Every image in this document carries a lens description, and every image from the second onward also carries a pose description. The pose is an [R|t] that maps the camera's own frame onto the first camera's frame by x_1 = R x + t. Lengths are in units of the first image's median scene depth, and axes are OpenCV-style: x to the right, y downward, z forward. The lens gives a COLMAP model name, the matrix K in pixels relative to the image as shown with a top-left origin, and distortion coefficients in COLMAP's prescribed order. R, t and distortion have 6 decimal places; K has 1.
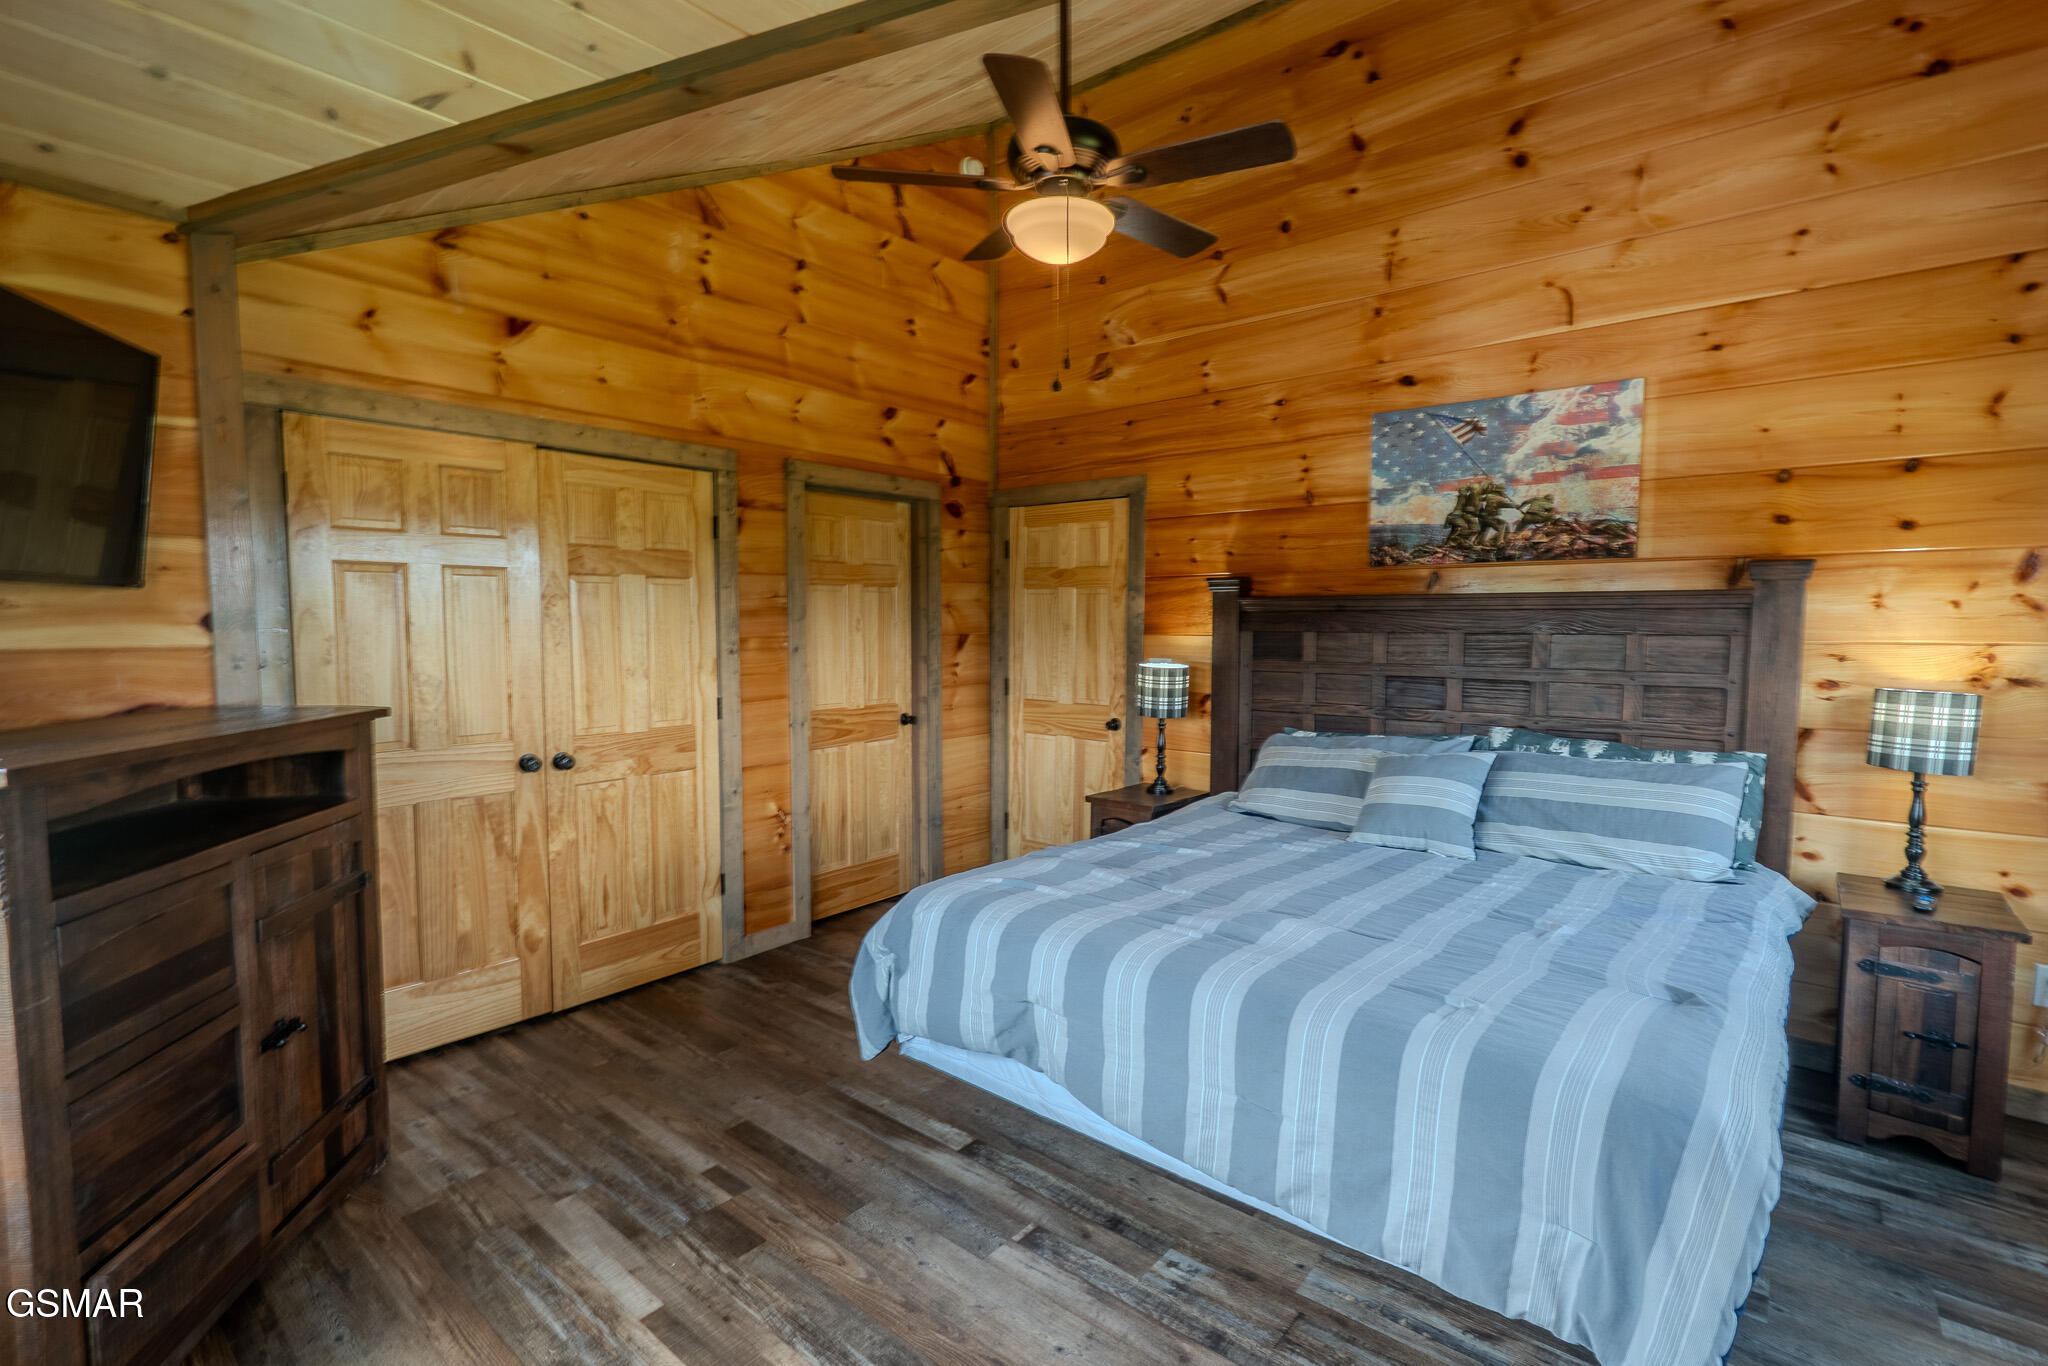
lens RADIAL K [[965.7, 0, 1028.1], [0, 965.7, 679.7], [0, 0, 1]] dist [0.001898, 0.000953]
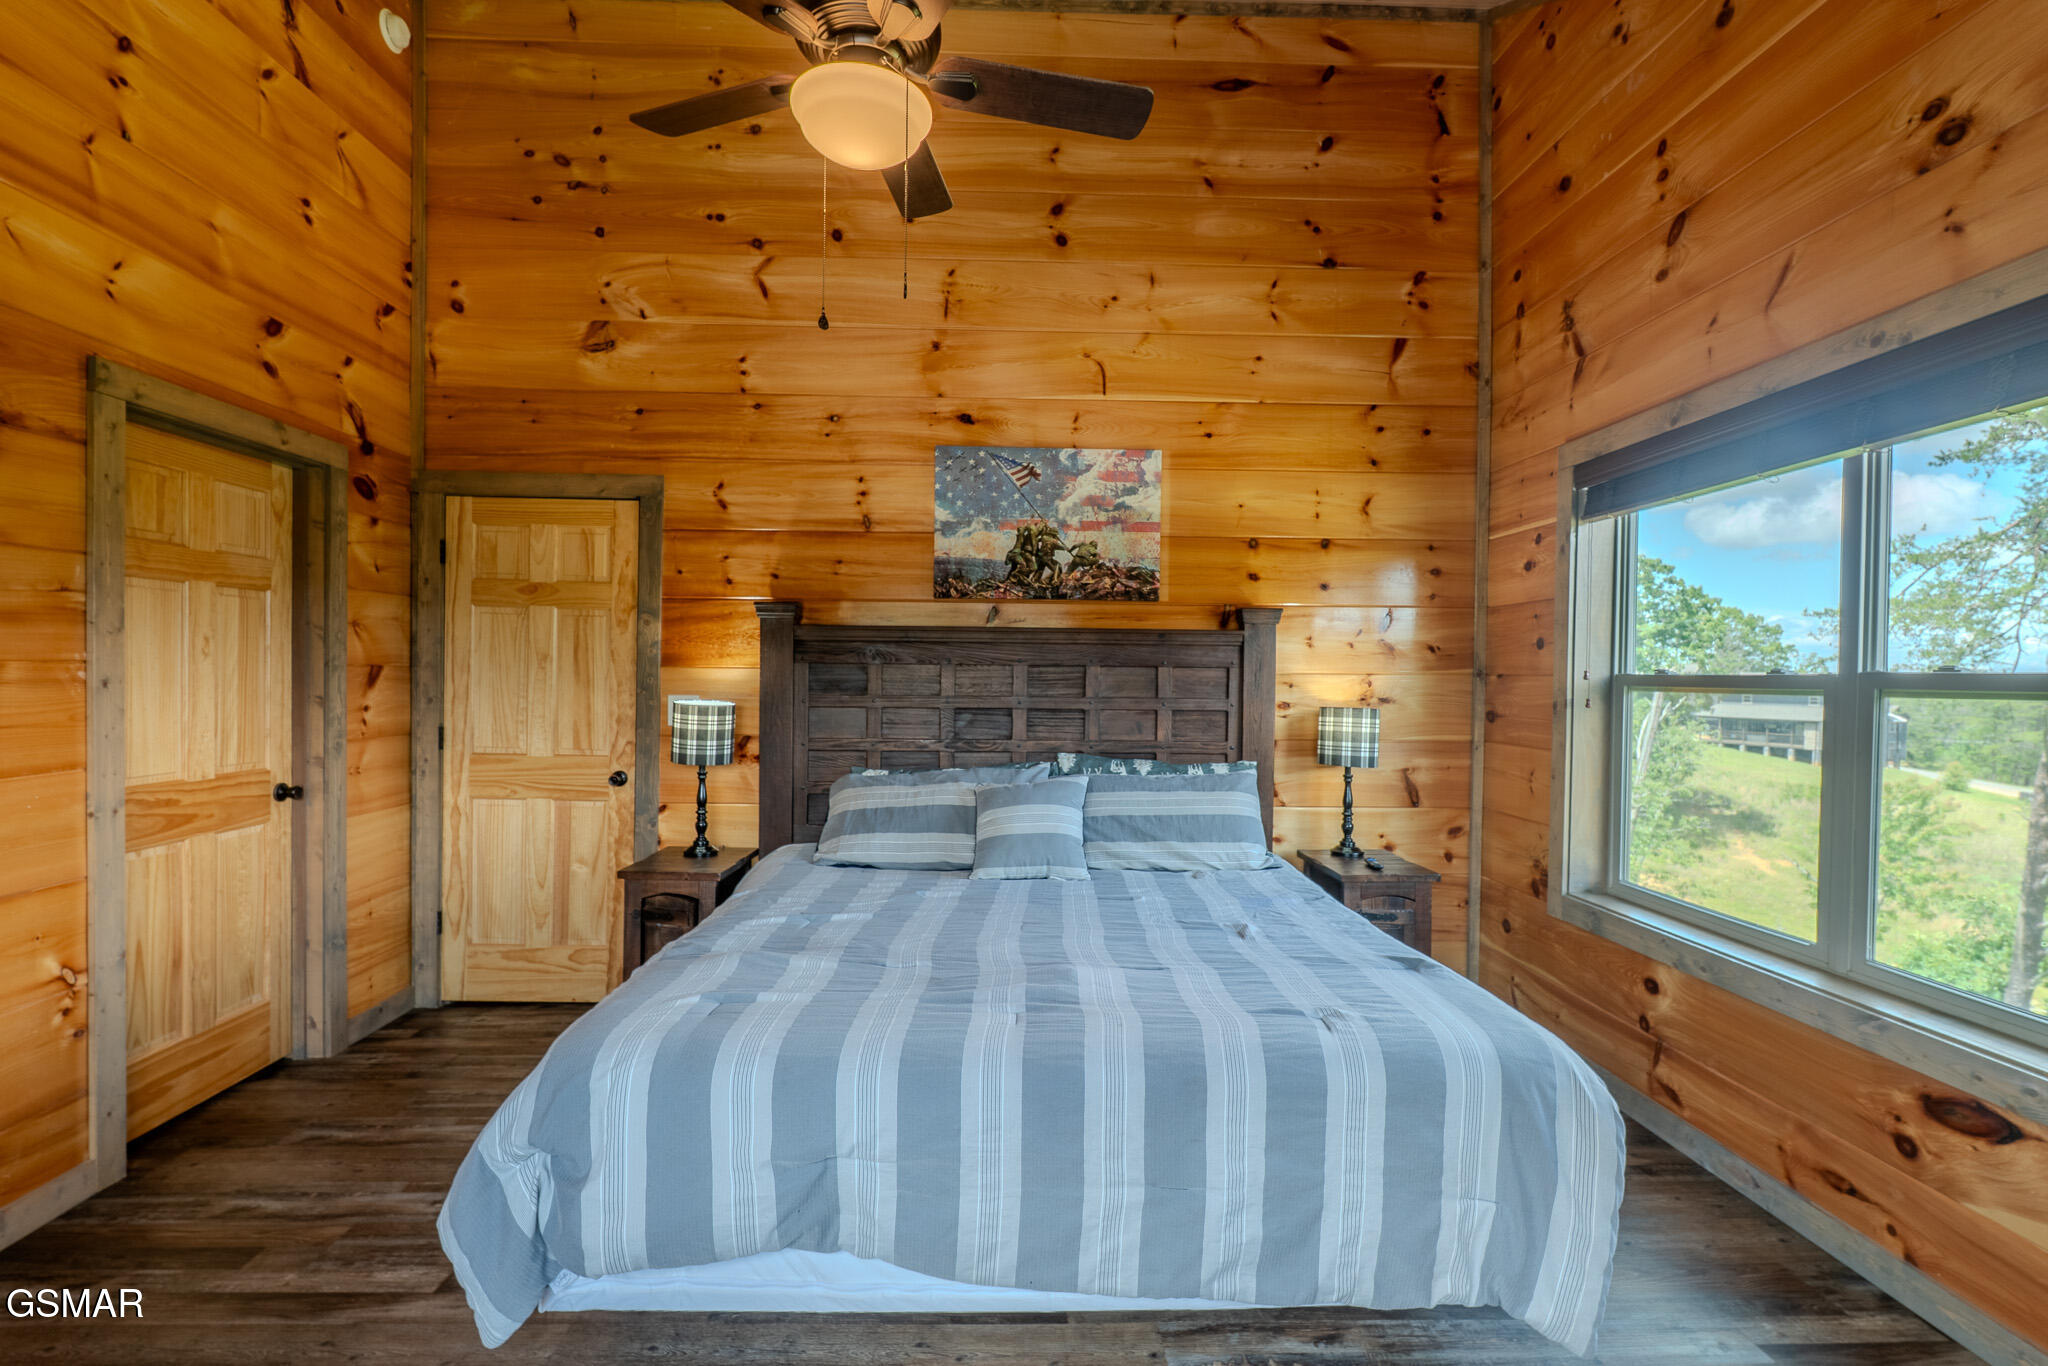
lens RADIAL K [[941.9, 0, 1014.8], [0, 941.9, 682.9], [0, 0, 1]] dist [-0.003208, -0.000256]
pose [[0.747103, 0.000753, 0.664708, -0.212457], [0.032136, 0.998789, -0.037252, 0.007530], [-0.663931, 0.049192, 0.746174, 0.219354]]
